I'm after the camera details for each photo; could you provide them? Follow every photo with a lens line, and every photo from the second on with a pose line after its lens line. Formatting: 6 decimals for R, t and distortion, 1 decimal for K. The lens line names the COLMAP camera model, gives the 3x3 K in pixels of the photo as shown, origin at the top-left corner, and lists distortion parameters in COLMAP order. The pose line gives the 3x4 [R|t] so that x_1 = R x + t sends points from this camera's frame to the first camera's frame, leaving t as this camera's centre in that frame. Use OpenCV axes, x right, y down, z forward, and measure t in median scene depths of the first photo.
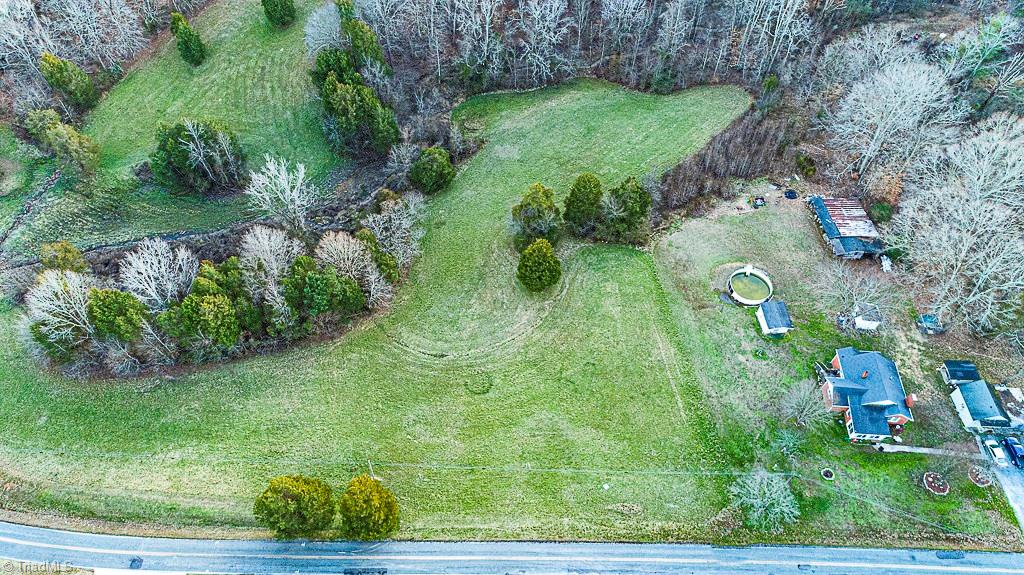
lens RADIAL K [[682.6, 0, 509.9], [0, 682.6, 287.2], [0, 0, 1]] dist [0.011596, 0.008227]
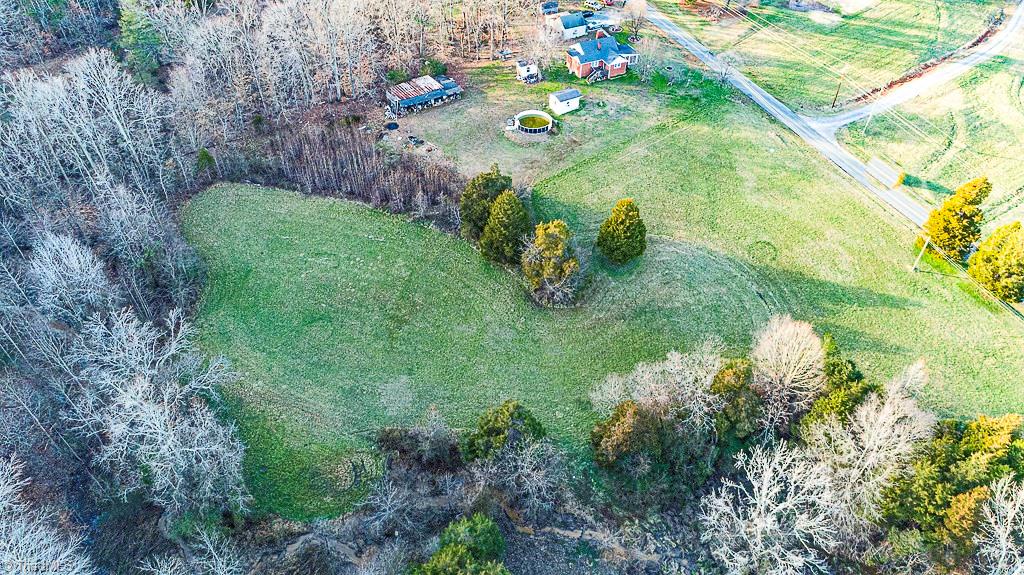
lens RADIAL K [[682.6, 0, 510.1], [0, 682.6, 282.7], [0, 0, 1]] dist [0.011596, 0.008227]
pose [[-0.465344, -0.619185, 0.632507, -0.501385], [0.696248, 0.185167, 0.693507, -0.753866], [-0.546528, 0.763101, 0.344940, 0.834134]]
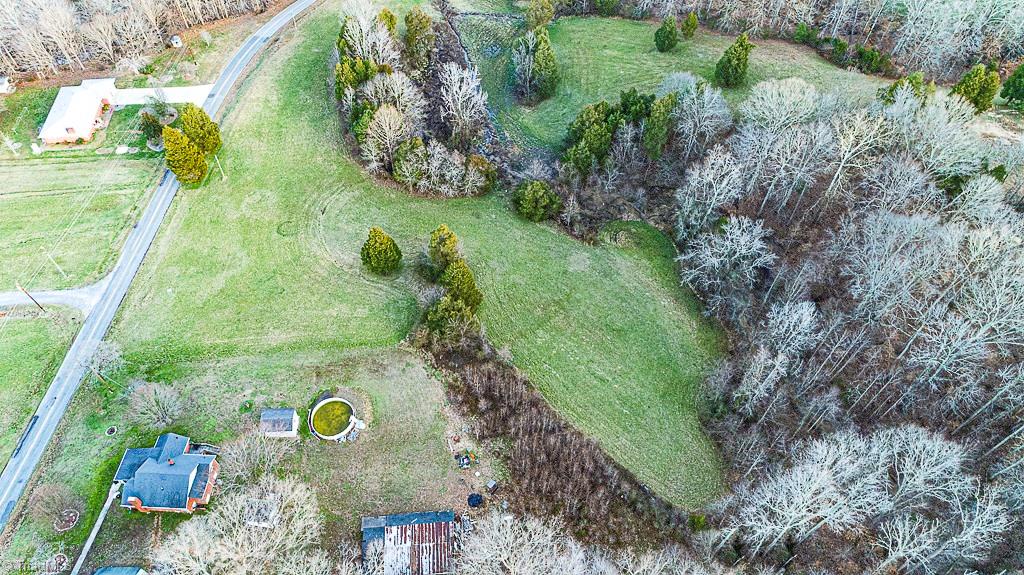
lens RADIAL K [[682.6, 0, 513.5], [0, 682.6, 289.8], [0, 0, 1]] dist [0.011596, 0.008227]
pose [[0.014936, 0.788017, -0.615472, 0.805207], [-0.803124, 0.376127, 0.462082, -0.719868], [0.595624, 0.487399, 0.638493, 0.445067]]
